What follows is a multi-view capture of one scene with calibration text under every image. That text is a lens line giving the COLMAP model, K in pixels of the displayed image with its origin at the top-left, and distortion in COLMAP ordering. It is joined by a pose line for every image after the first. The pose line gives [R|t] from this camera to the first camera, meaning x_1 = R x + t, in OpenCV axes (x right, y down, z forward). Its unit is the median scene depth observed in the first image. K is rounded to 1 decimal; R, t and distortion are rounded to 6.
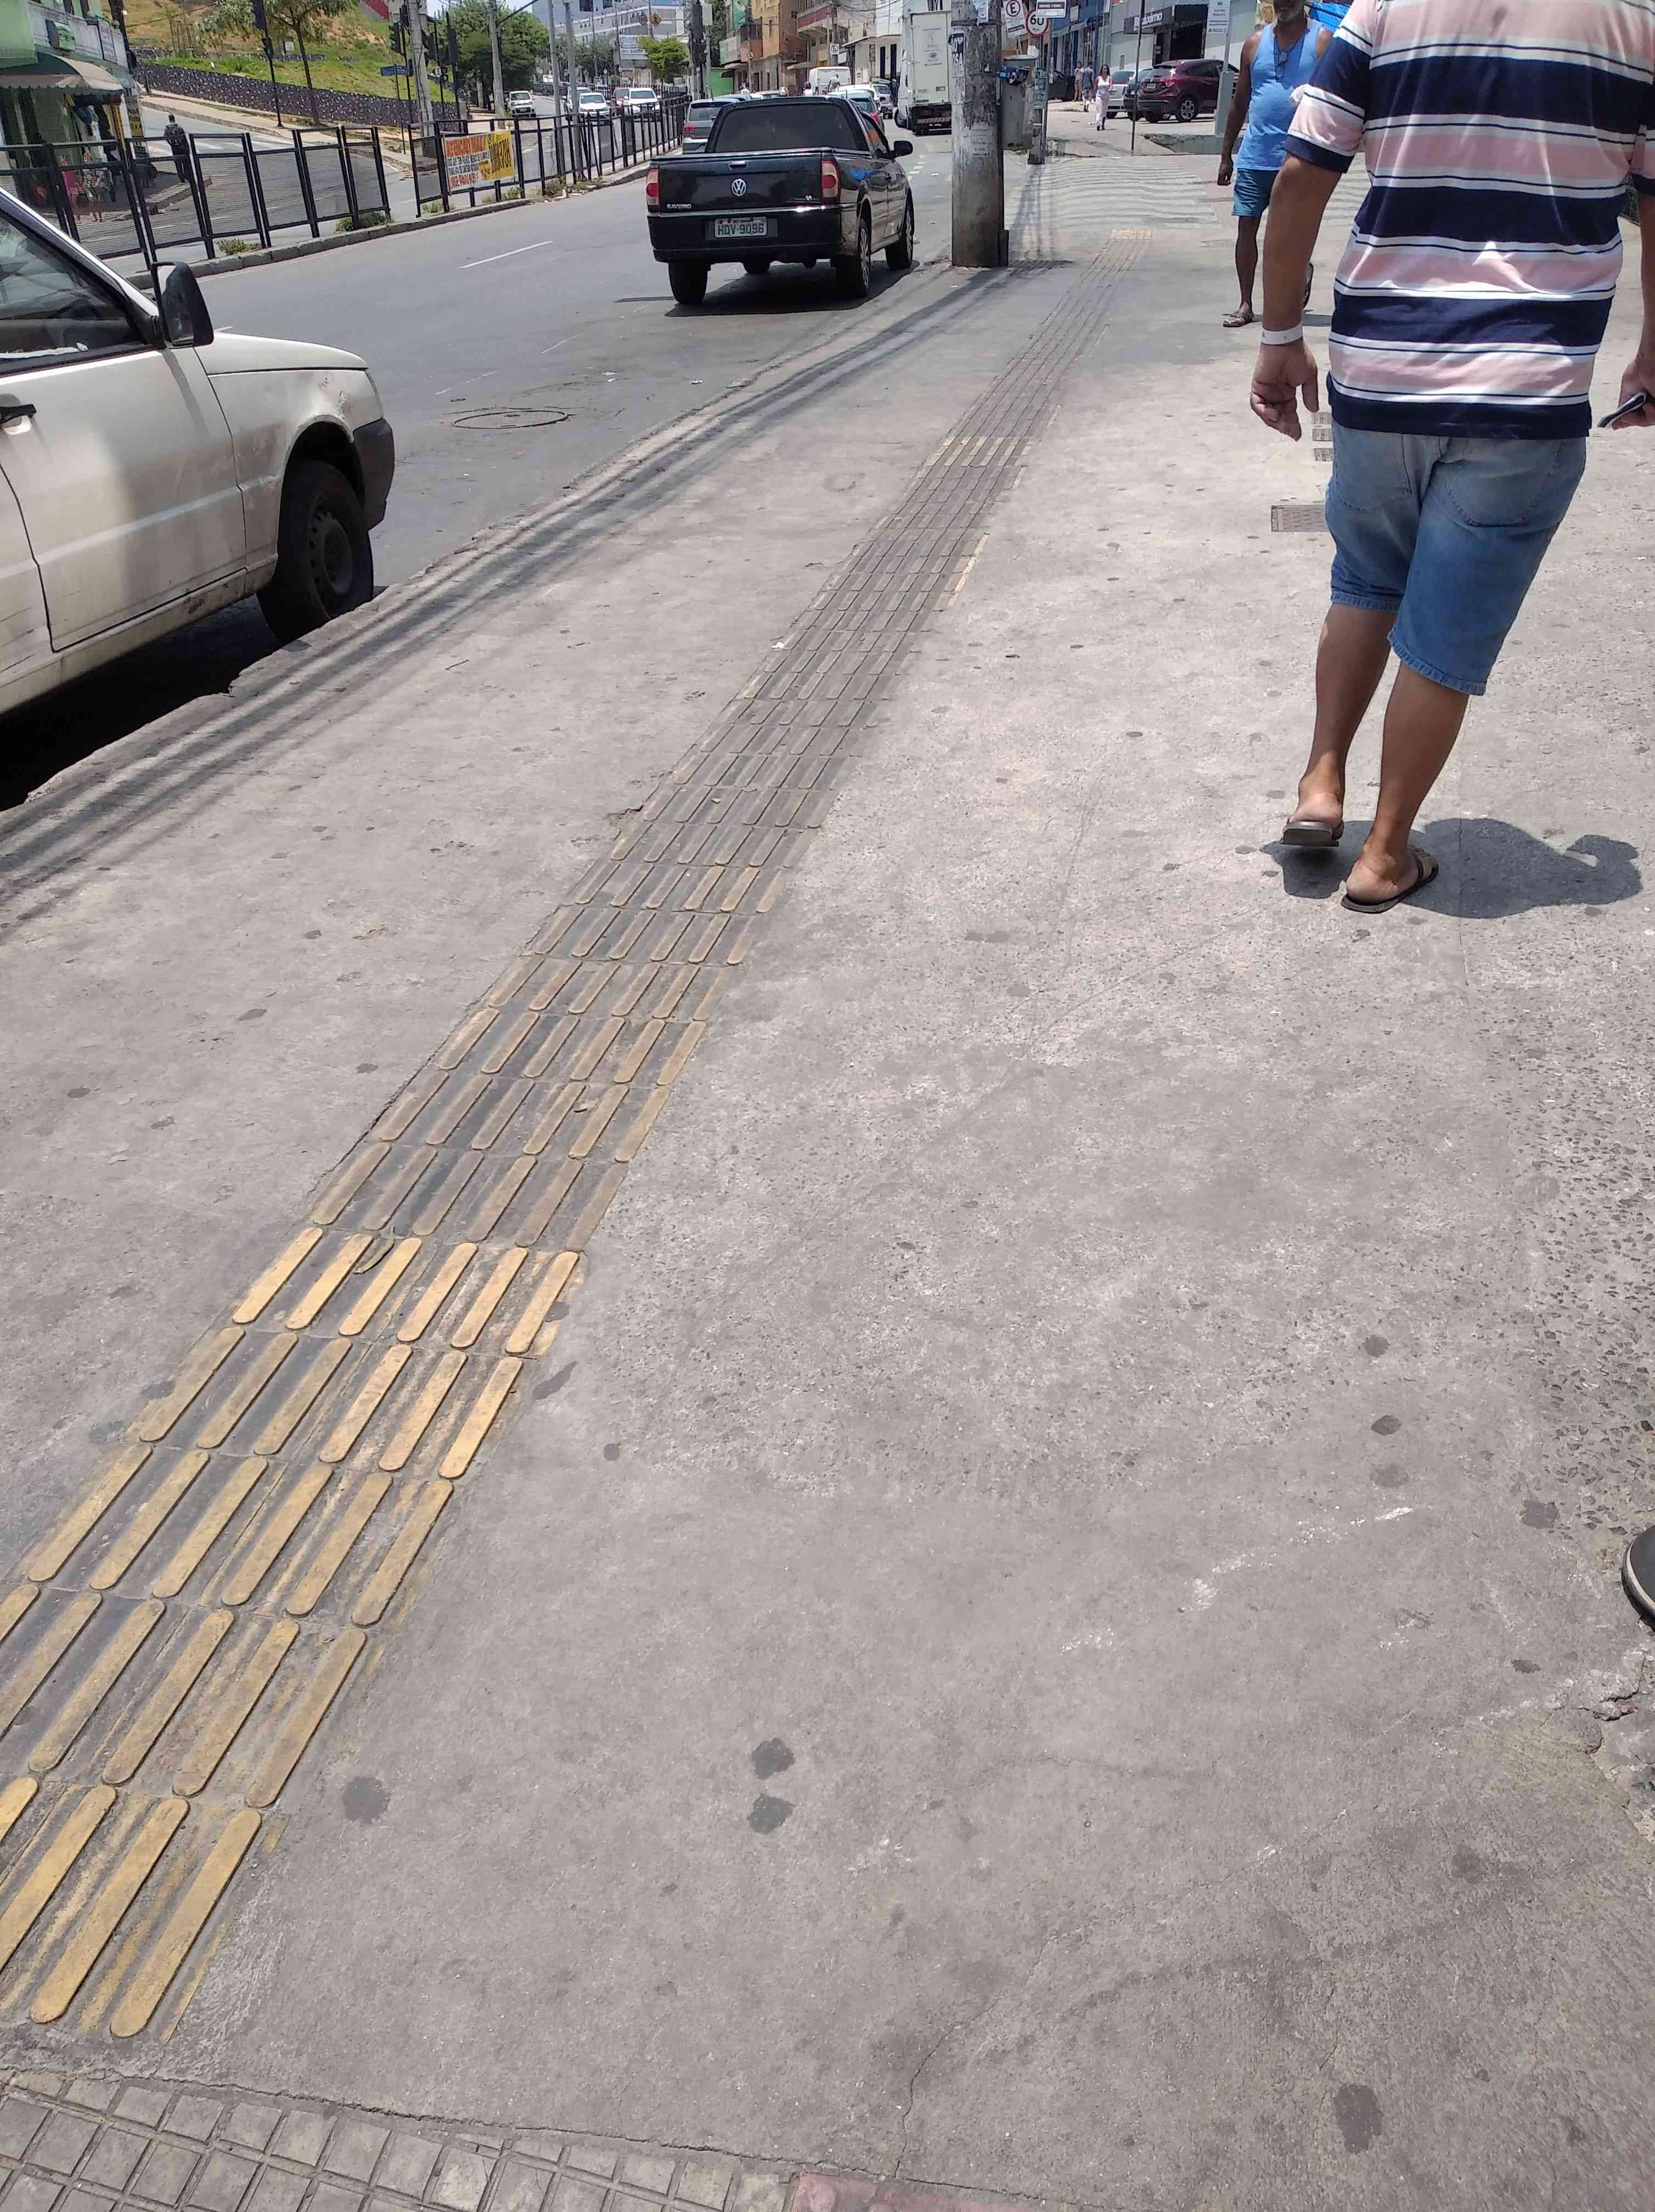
lens RADIAL K [[1673.0, 0, 827.5], [0, 1673.0, 1106.0], [0, 0, 1]] dist [0.011335, 0.007066]
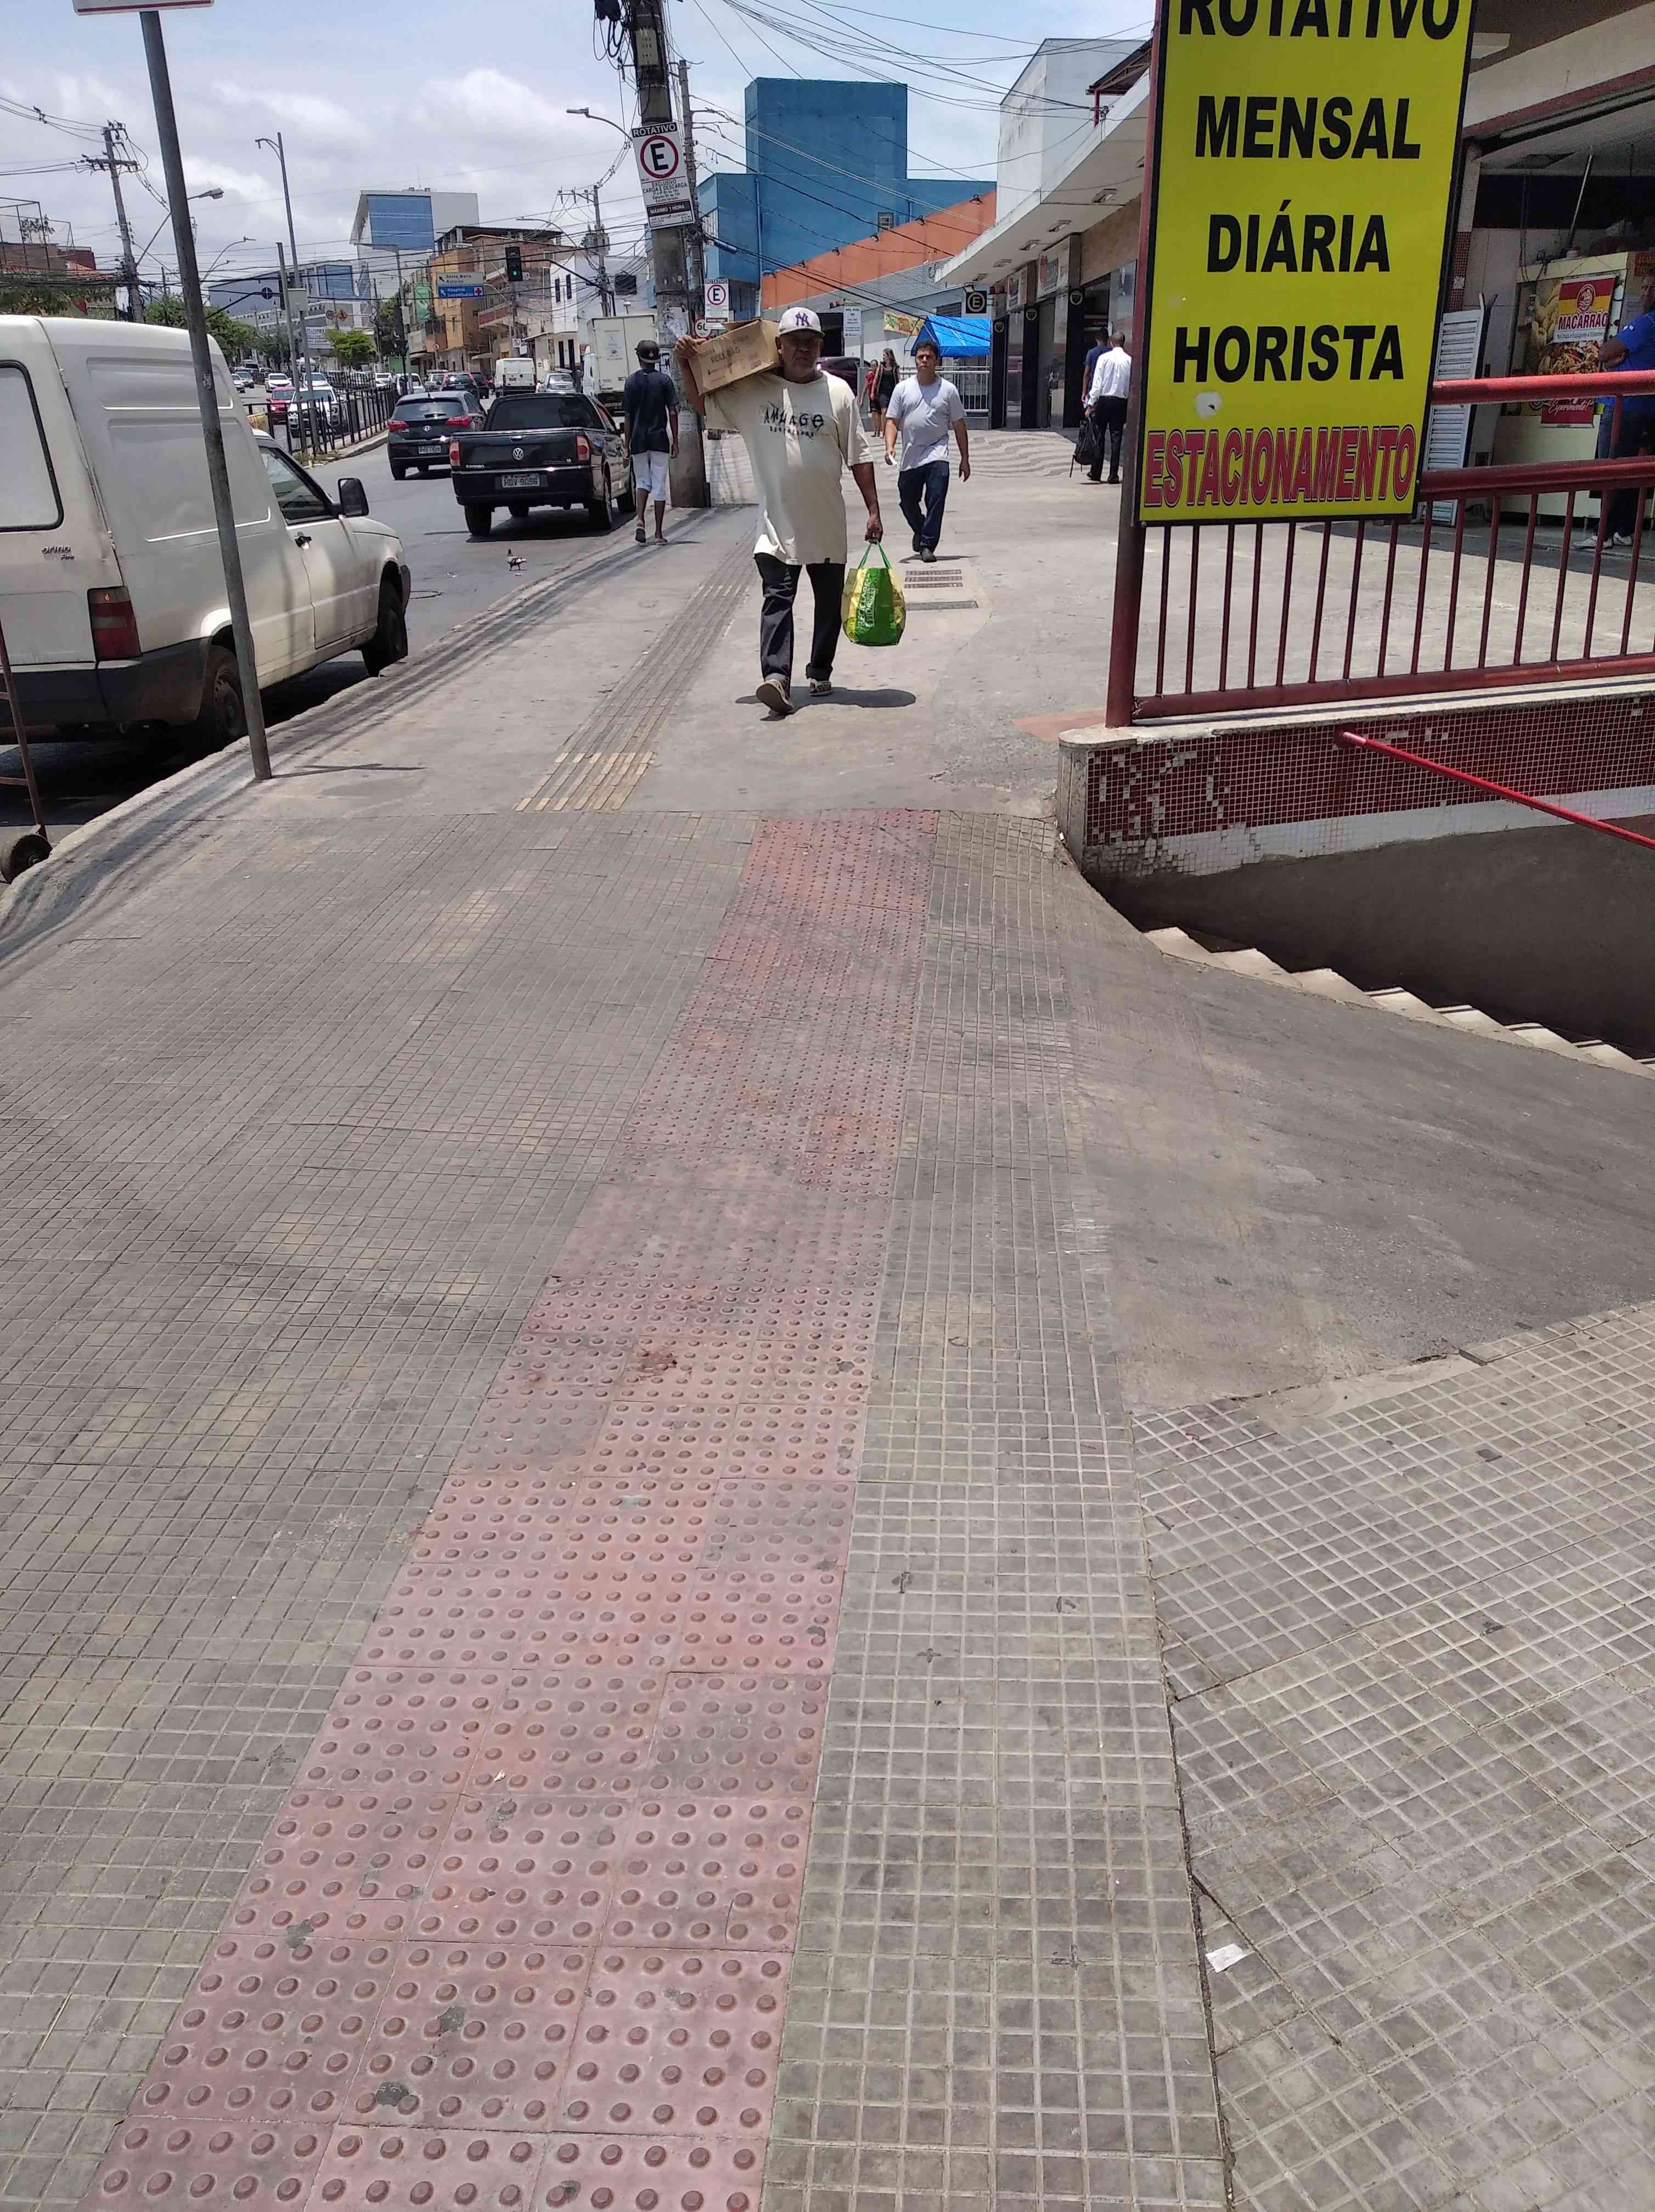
lens RADIAL K [[1686.7, 0, 827.5], [0, 1686.7, 1106.0], [0, 0, 1]] dist [0.063064, -0.084374]
pose [[0.984568, -0.066951, 0.161691, -0.049670], [0.088567, 0.987496, -0.130413, 0.155265], [-0.150938, 0.142721, 0.978186, -0.273841]]
